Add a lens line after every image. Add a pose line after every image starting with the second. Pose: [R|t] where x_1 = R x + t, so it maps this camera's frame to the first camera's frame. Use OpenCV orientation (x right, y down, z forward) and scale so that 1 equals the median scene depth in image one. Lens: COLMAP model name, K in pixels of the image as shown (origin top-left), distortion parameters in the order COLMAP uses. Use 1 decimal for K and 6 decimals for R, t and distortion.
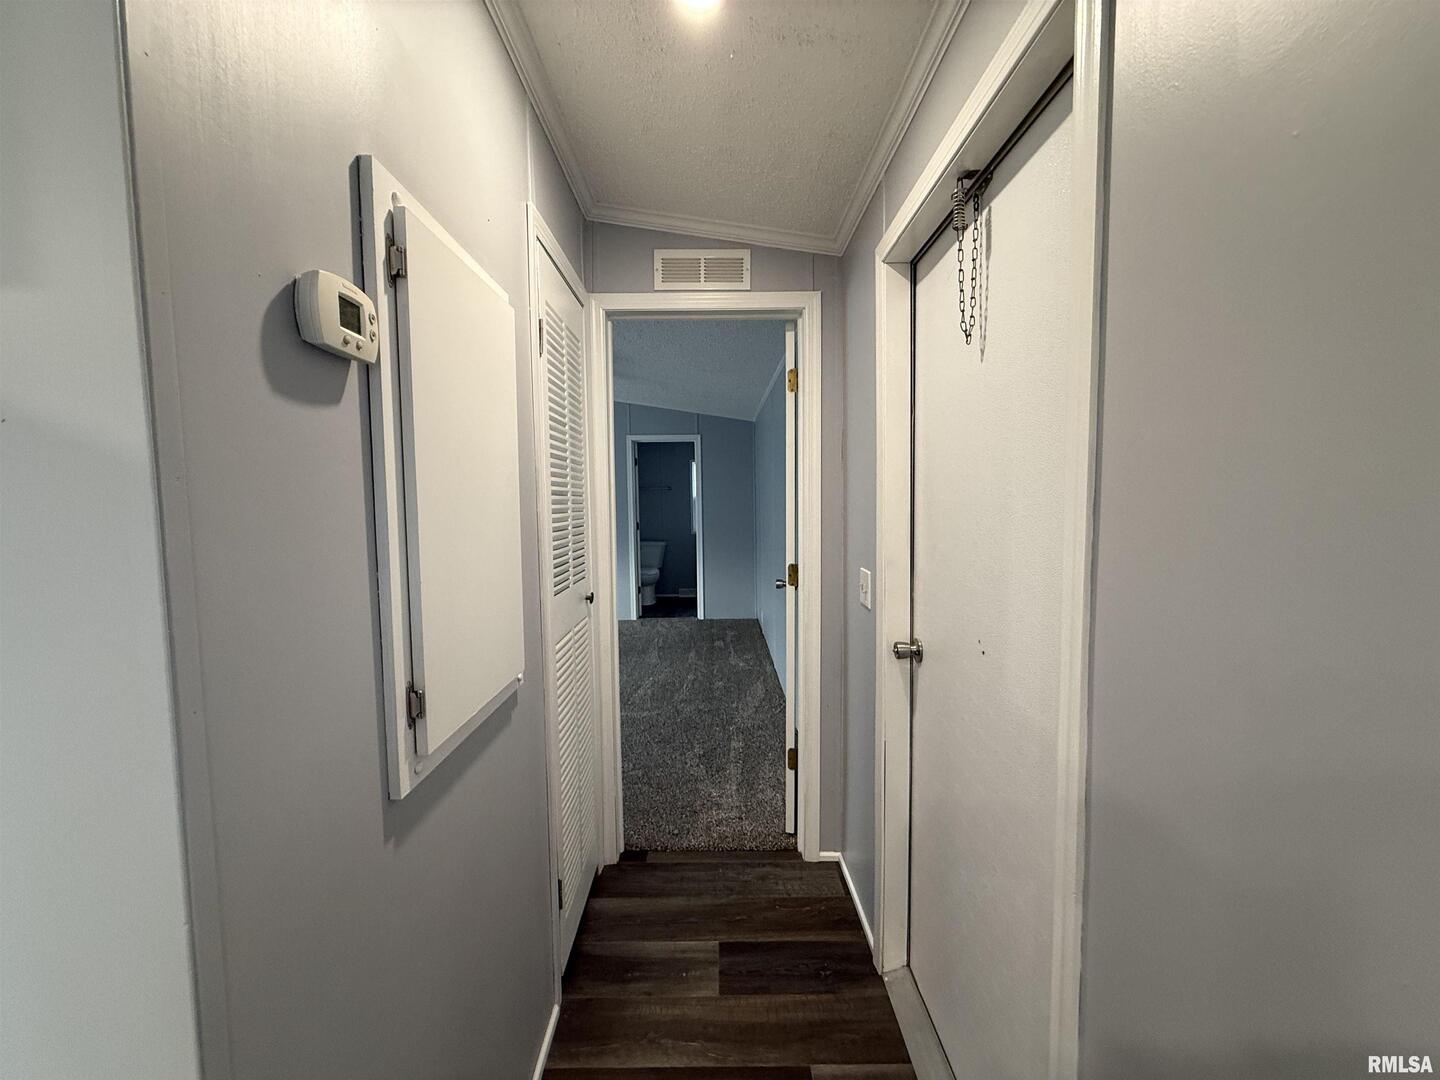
lens RADIAL K [[559.9, 0, 715.9], [0, 559.9, 548.4], [0, 0, 1]] dist [0.000412, -0.000004]
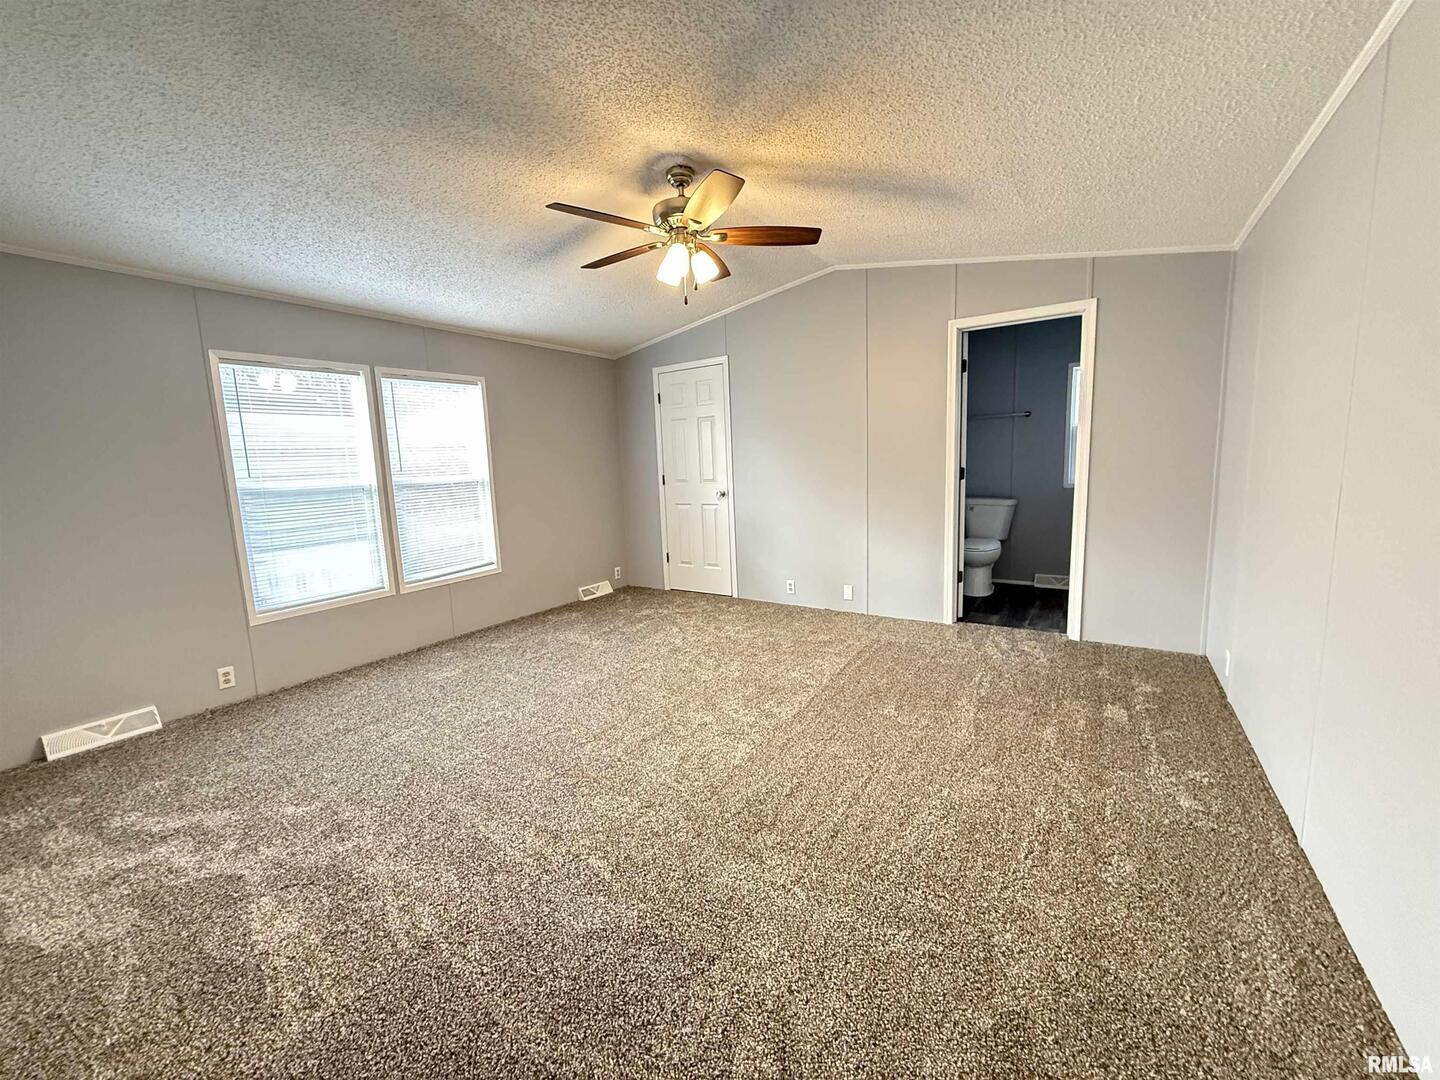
lens RADIAL K [[569.5, 0, 717.7], [0, 569.5, 522.2], [0, 0, 1]] dist [0.000983, 0.000039]
pose [[0.831443, 0.055313, -0.552850, -0.014657], [-0.034580, 0.998255, 0.047870, -0.006731], [0.554533, -0.020684, 0.831905, 0.329690]]
